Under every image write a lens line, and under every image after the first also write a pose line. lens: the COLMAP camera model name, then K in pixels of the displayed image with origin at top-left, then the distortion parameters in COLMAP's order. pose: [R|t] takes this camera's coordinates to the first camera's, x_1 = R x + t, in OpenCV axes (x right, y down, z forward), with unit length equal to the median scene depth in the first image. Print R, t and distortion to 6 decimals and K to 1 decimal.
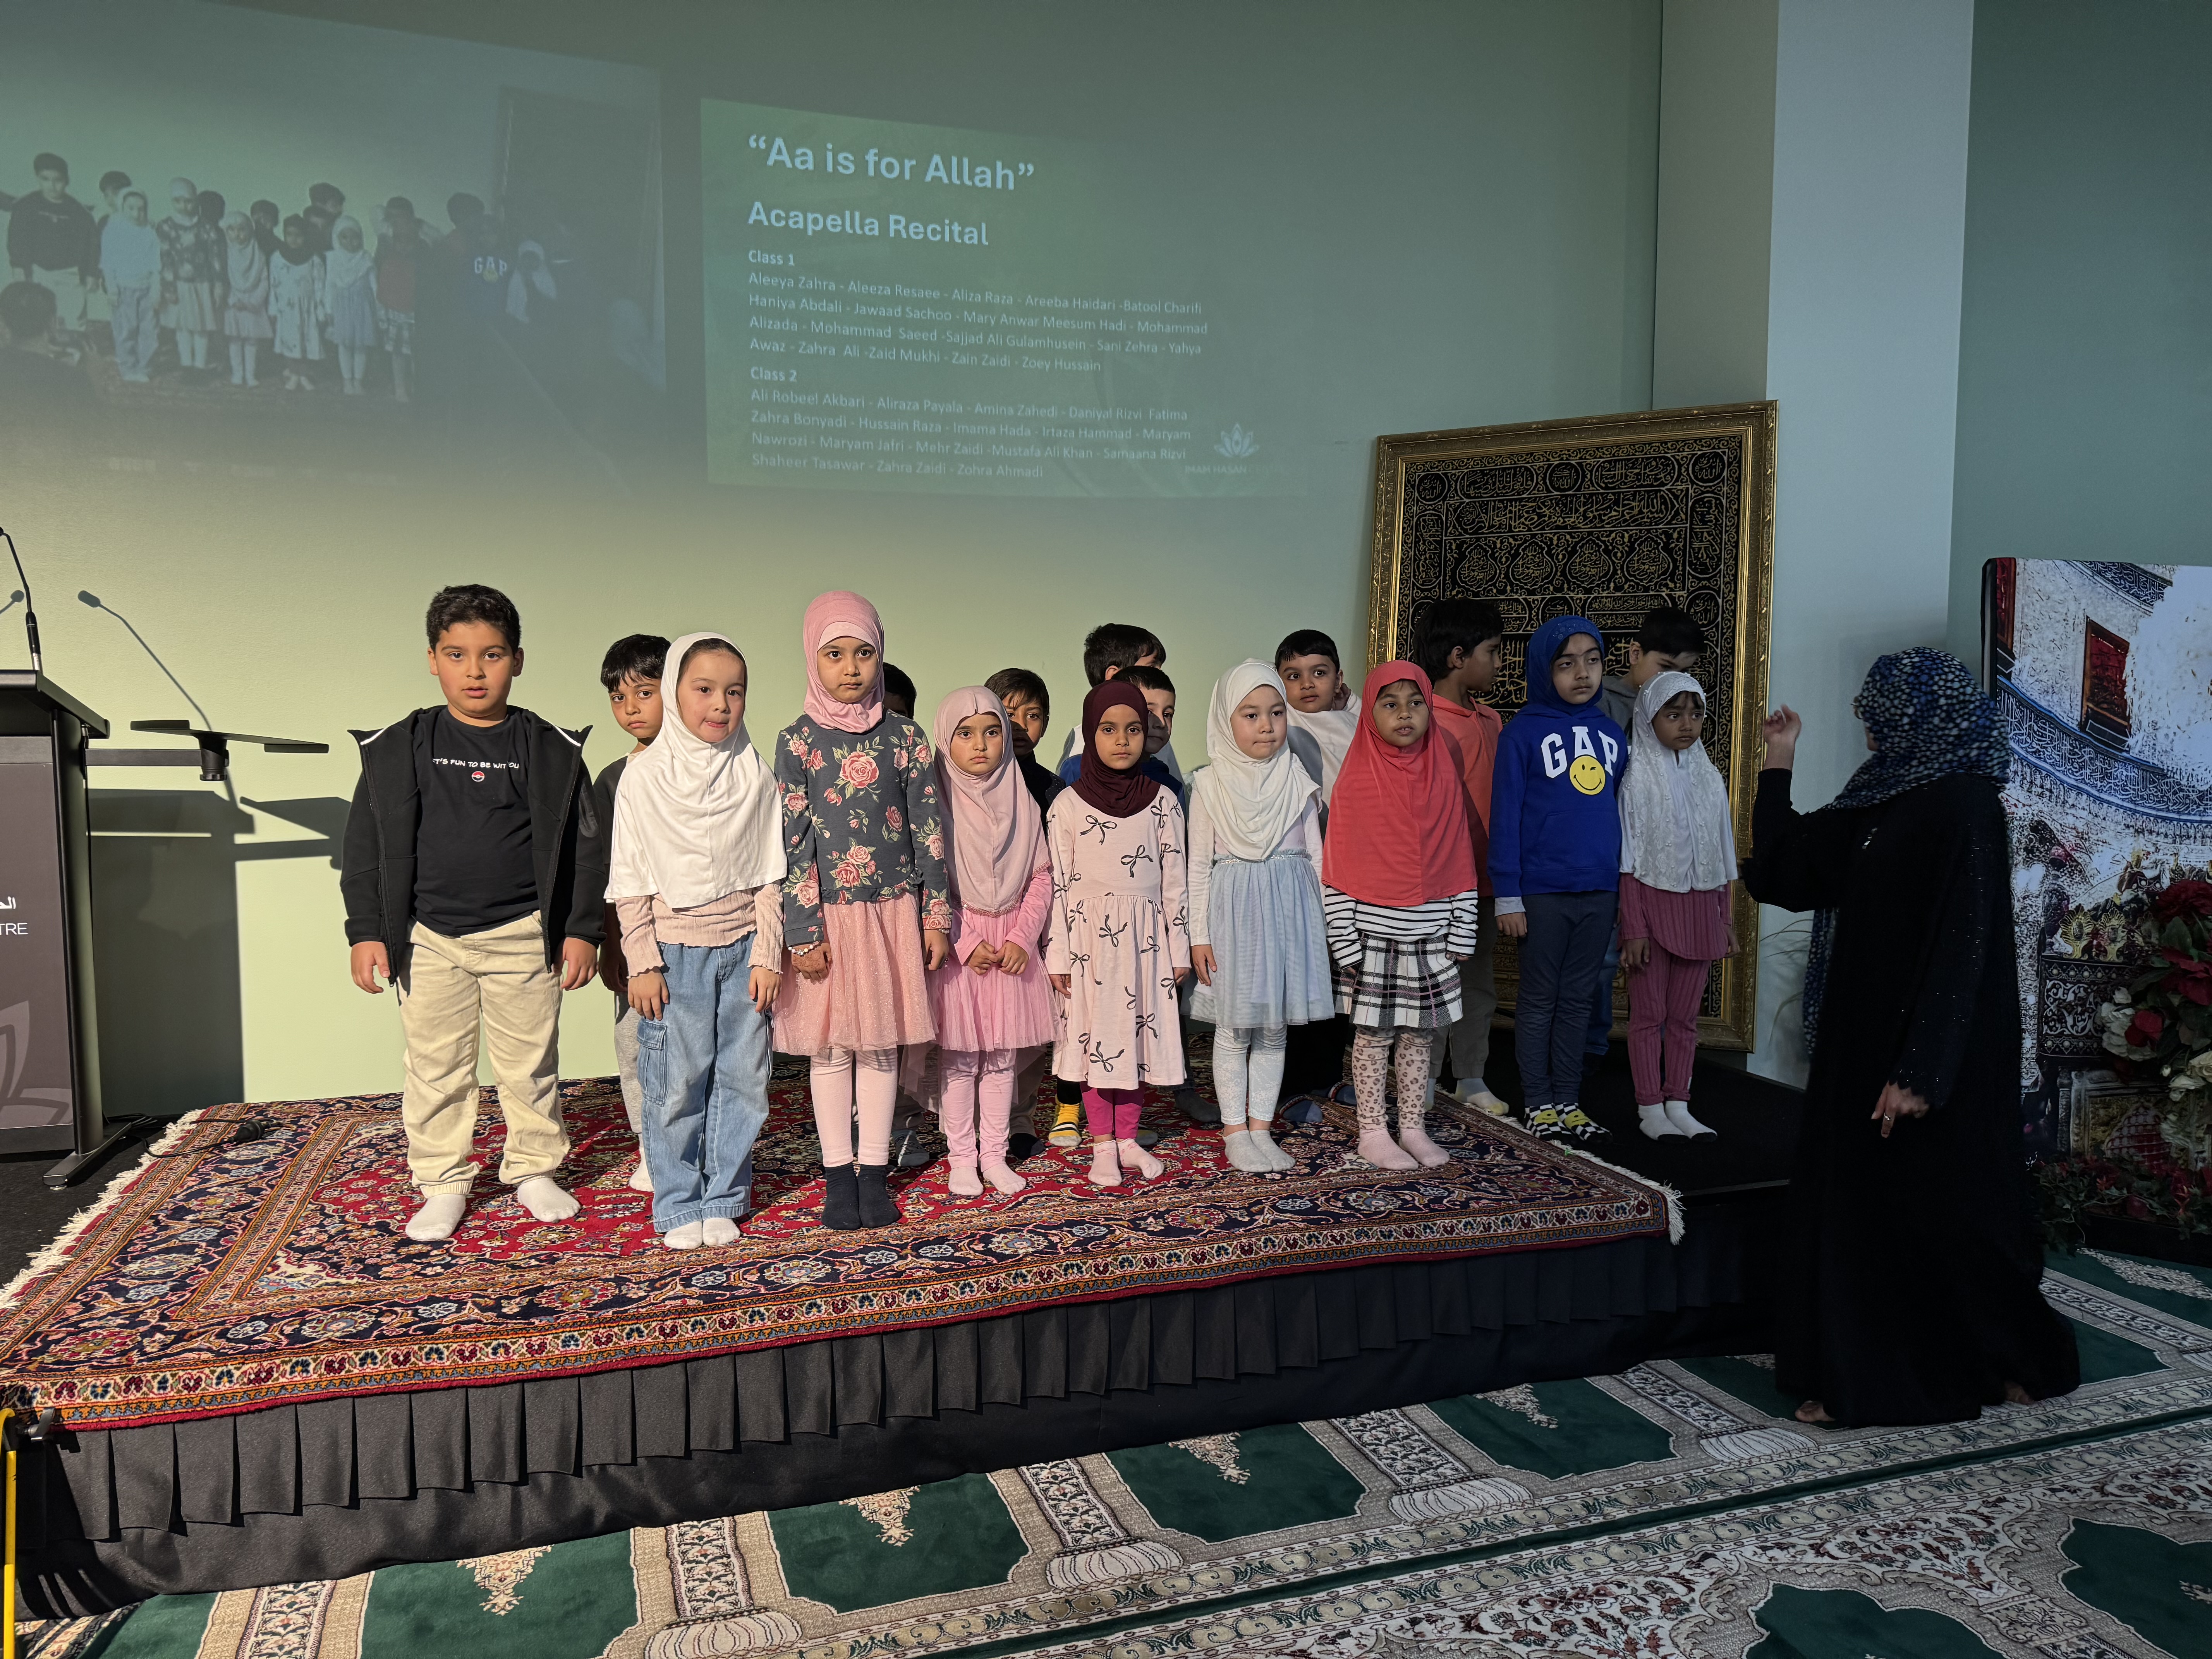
lens RADIAL K [[1542.7, 0, 1119.5], [0, 1542.7, 847.2], [0, 0, 1]] dist [0.020280, -0.043100]
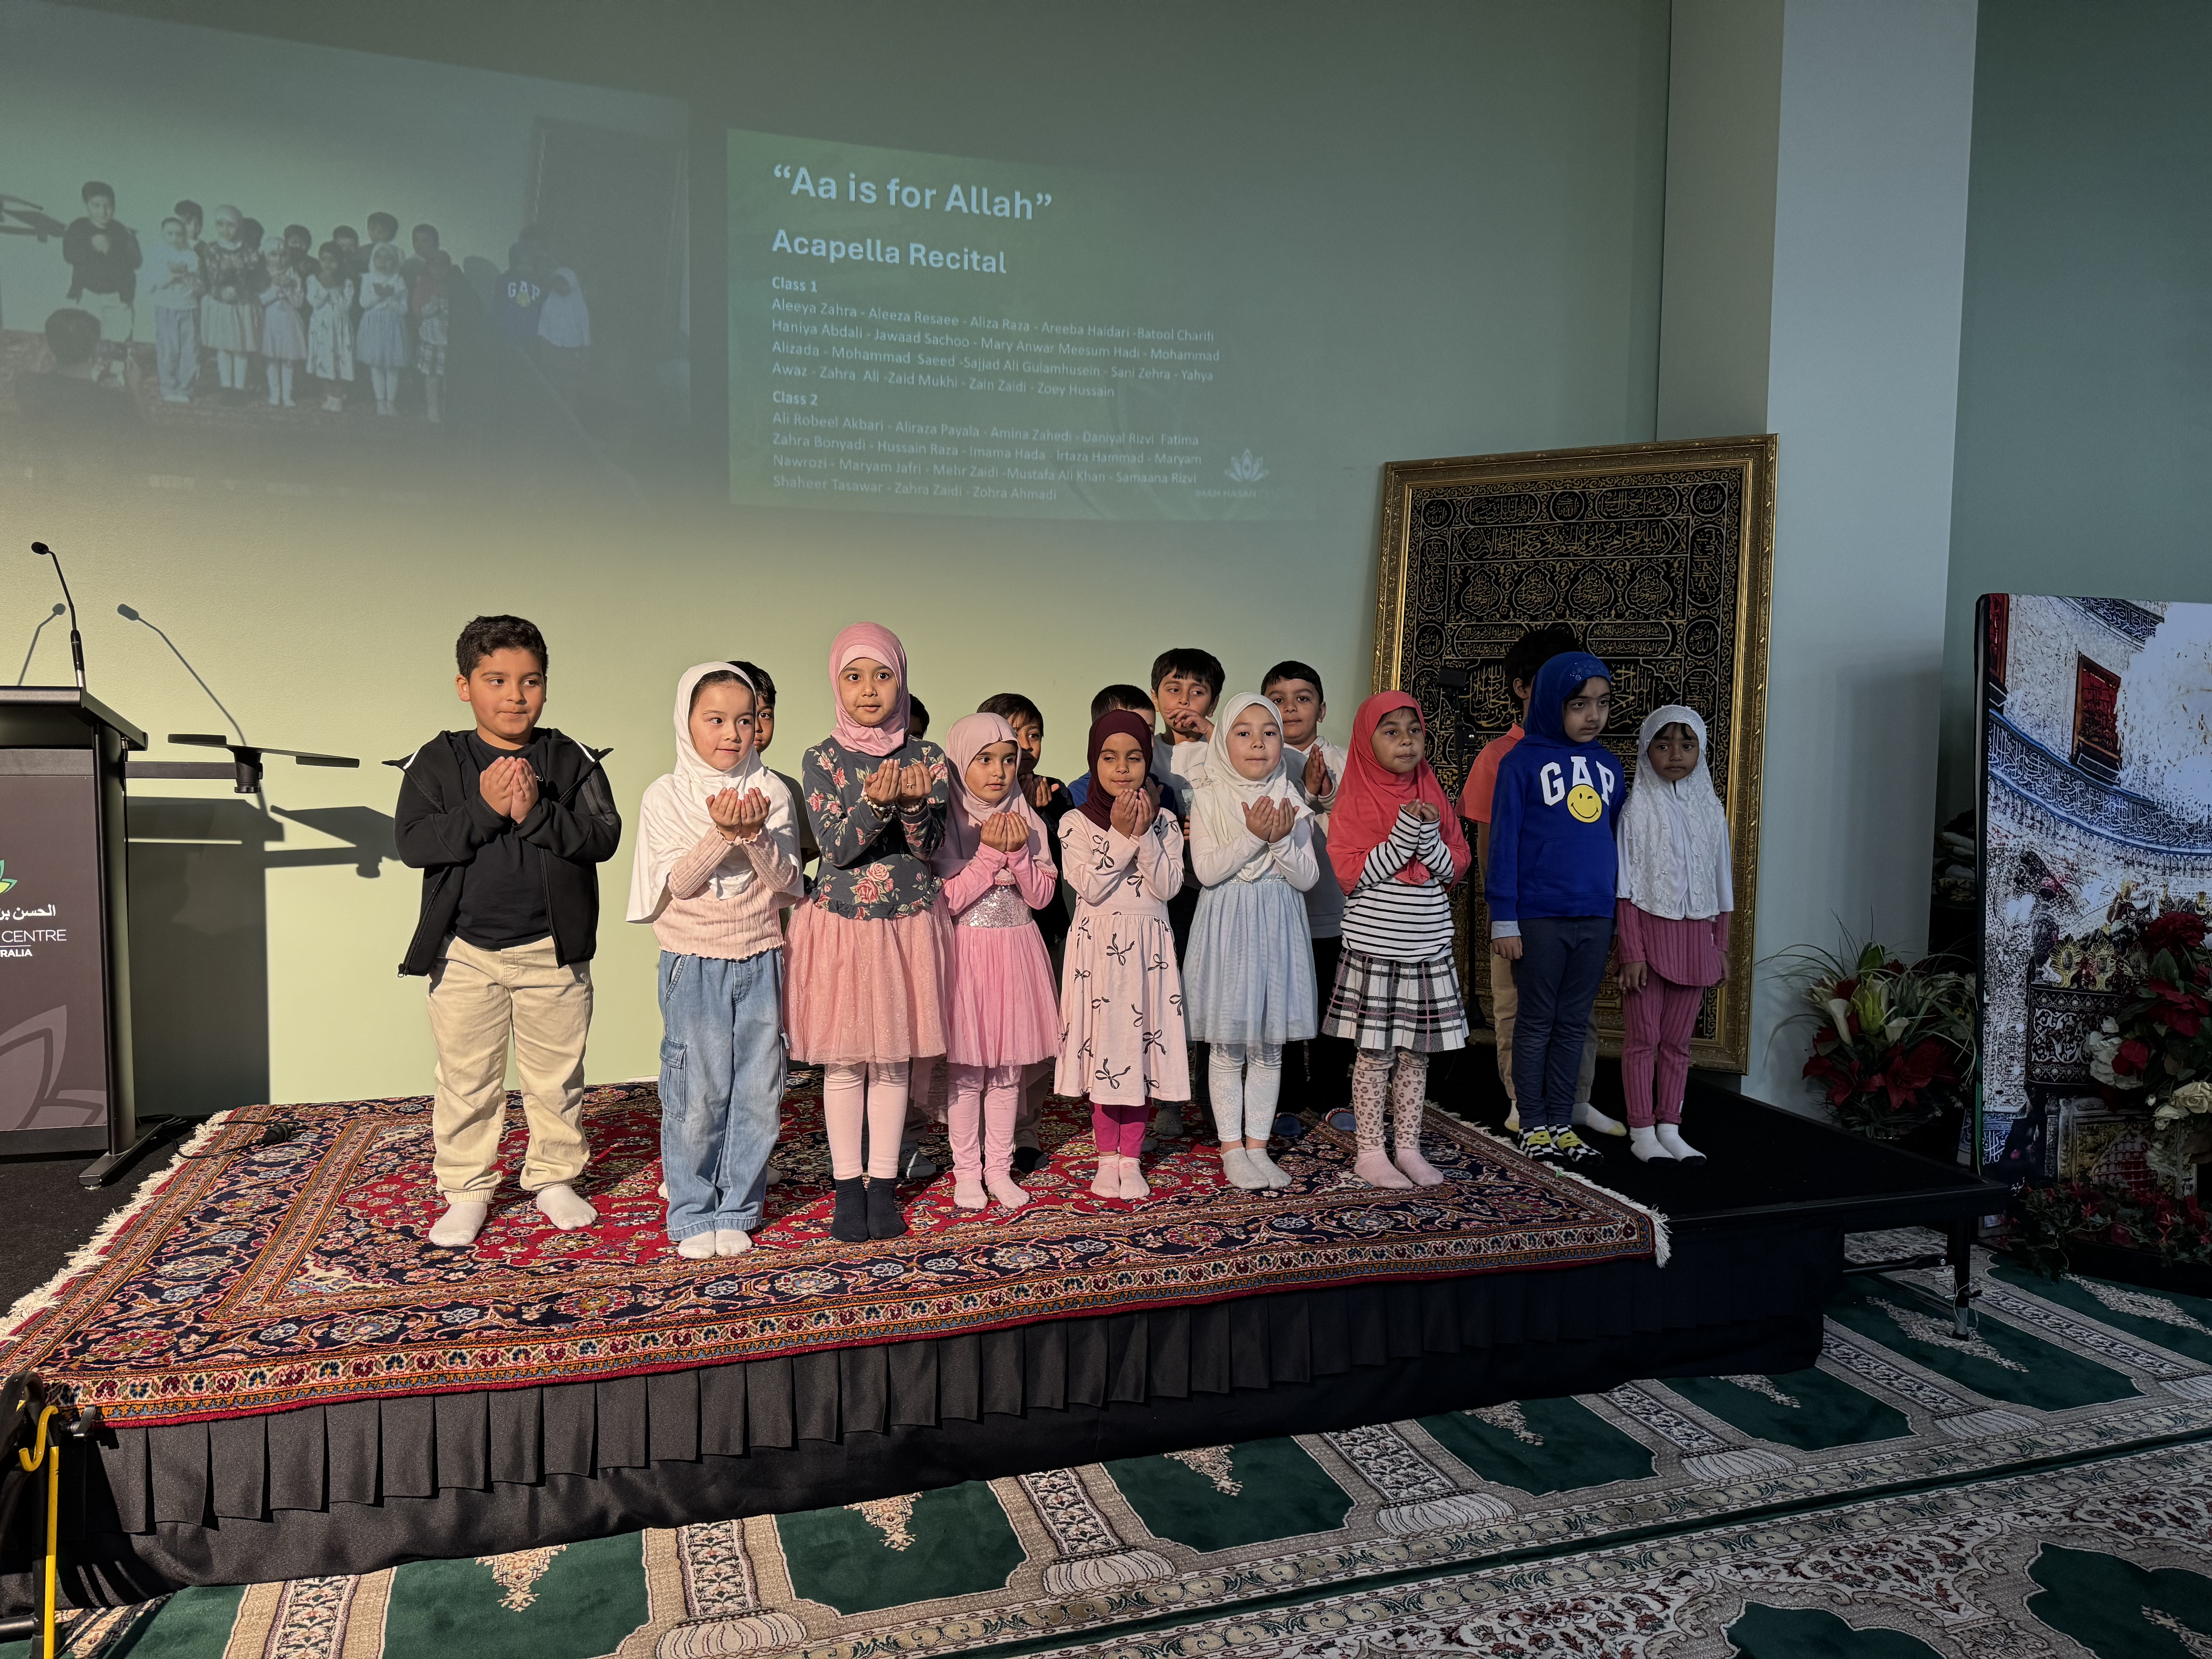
lens RADIAL K [[1542.7, 0, 1118.3], [0, 1542.7, 835.3], [0, 0, 1]] dist [0.020280, -0.043100]
pose [[0.999880, 0.013521, -0.007560, 0.003063], [-0.013565, 0.999891, -0.005766, -0.017441], [0.007481, 0.005868, 0.999955, -0.028049]]
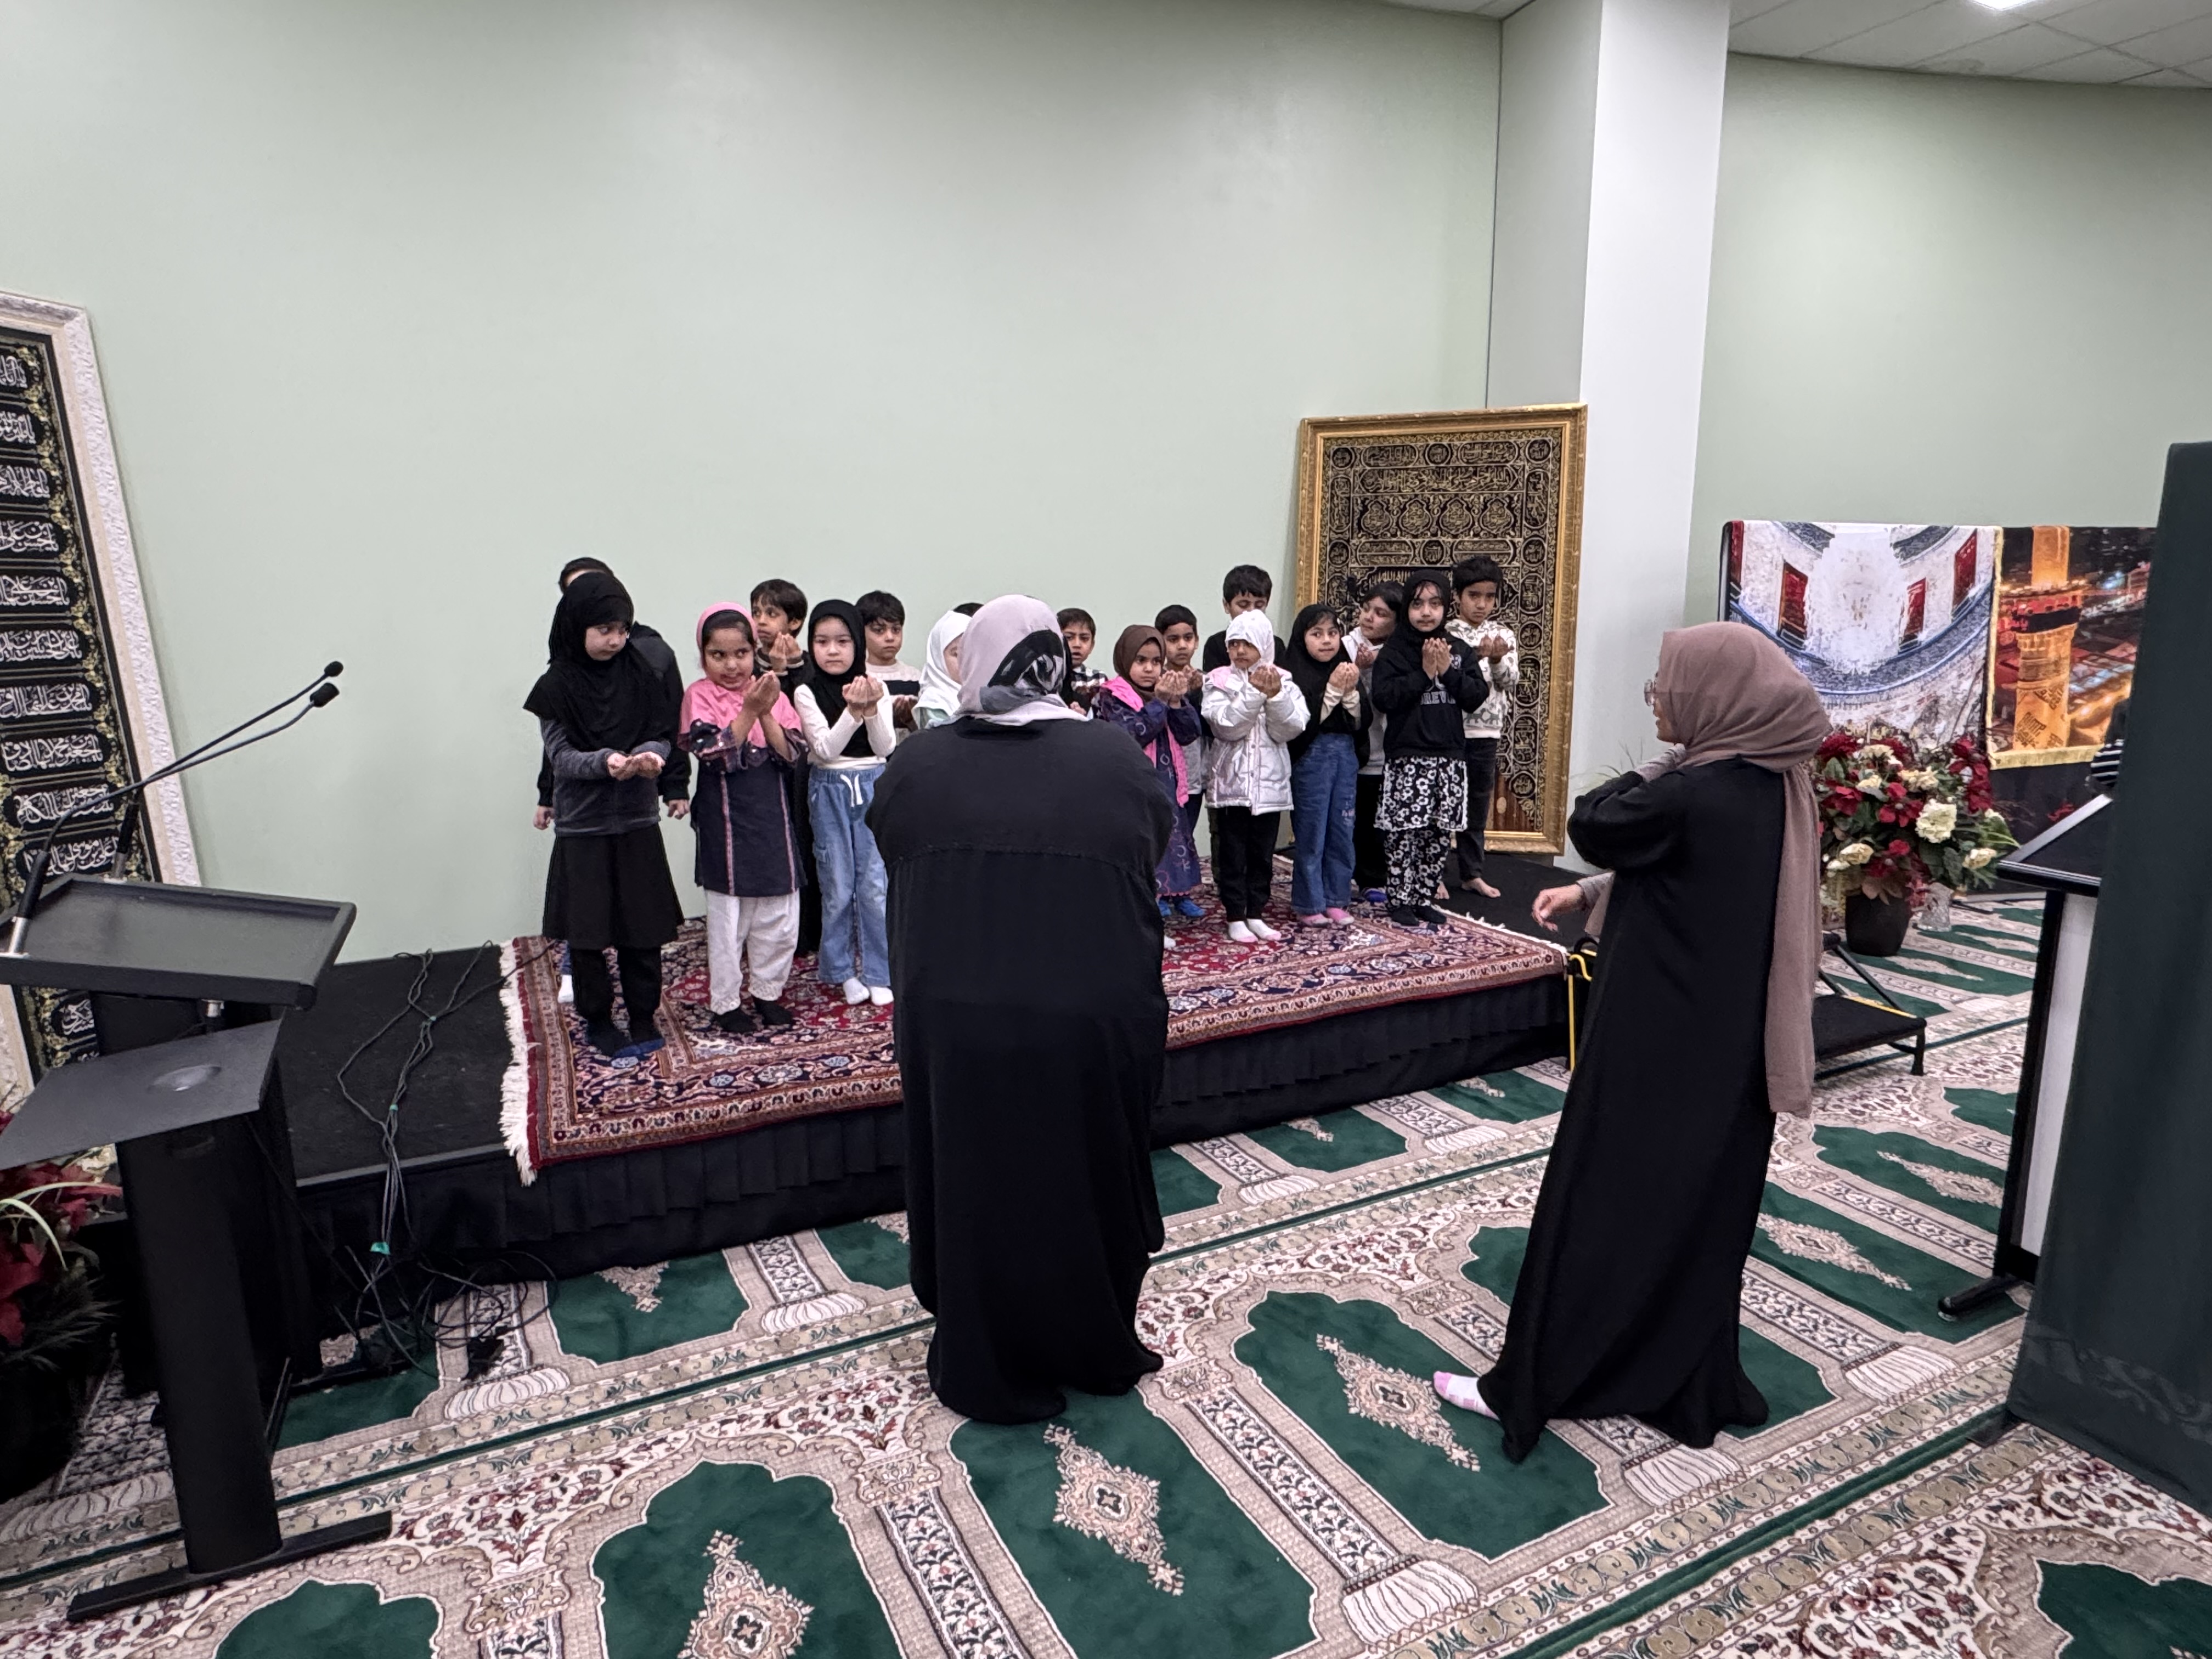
lens RADIAL K [[1272.7, 0, 1090.6], [0, 1272.7, 834.4], [0, 0, 1]] dist [-0.042219, 0.003175]
pose [[0.990811, -0.035017, 0.130641, -0.264560], [0.020886, 0.993930, 0.108011, -0.037534], [-0.133630, -0.104290, 0.985529, -0.174542]]
